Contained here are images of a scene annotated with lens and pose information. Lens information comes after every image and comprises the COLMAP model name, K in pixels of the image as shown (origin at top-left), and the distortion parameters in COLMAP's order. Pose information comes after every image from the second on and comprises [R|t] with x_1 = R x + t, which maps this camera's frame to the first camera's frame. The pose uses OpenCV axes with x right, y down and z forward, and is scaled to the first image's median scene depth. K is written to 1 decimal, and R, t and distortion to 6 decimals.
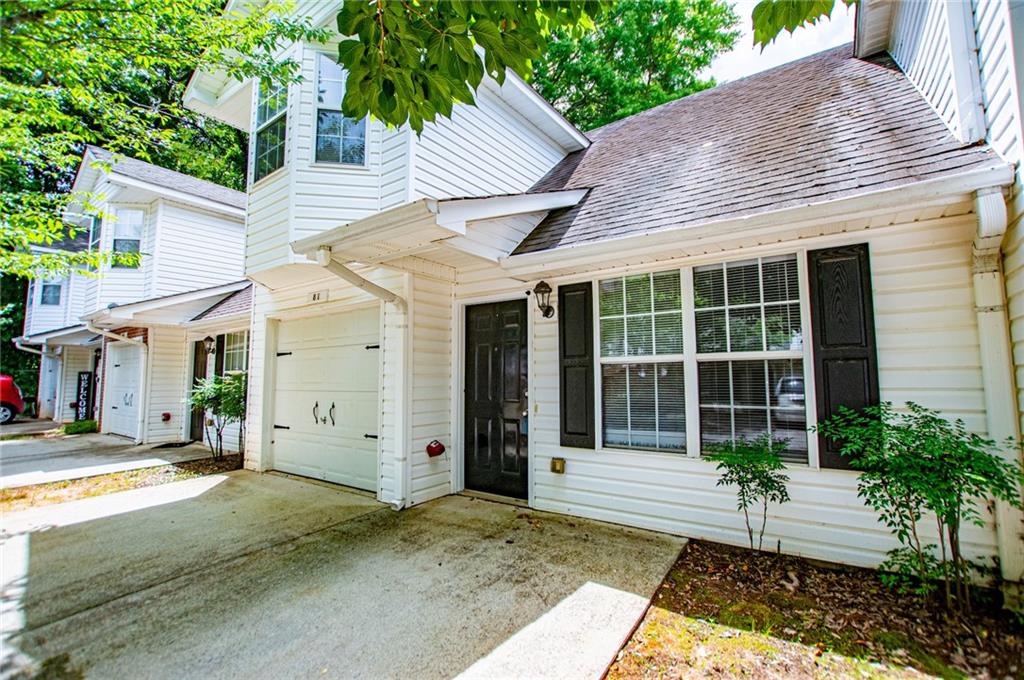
lens RADIAL K [[450.1, 0, 518.8], [0, 450.1, 340.6], [0, 0, 1]] dist [-0.025153, 0.000213]
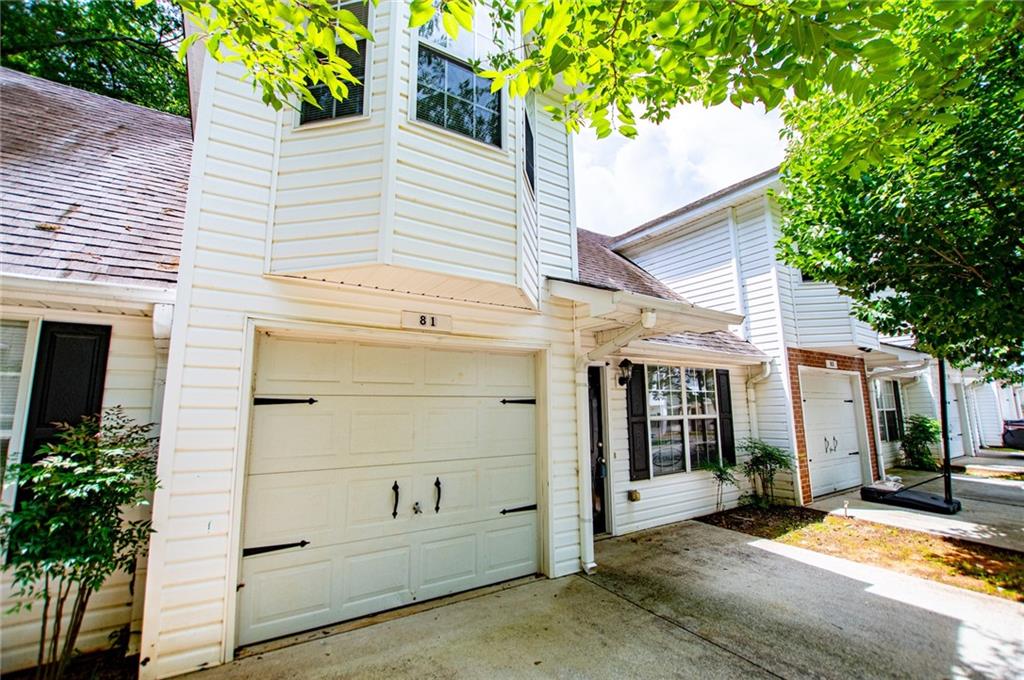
lens RADIAL K [[450.1, 0, 518.8], [0, 450.1, 340.6], [0, 0, 1]] dist [-0.025153, 0.000213]
pose [[0.363773, 0.148146, 0.919632, -1.511801], [-0.069686, 0.988833, -0.131729, 0.016662], [-0.928877, -0.016166, 0.370034, 0.919811]]
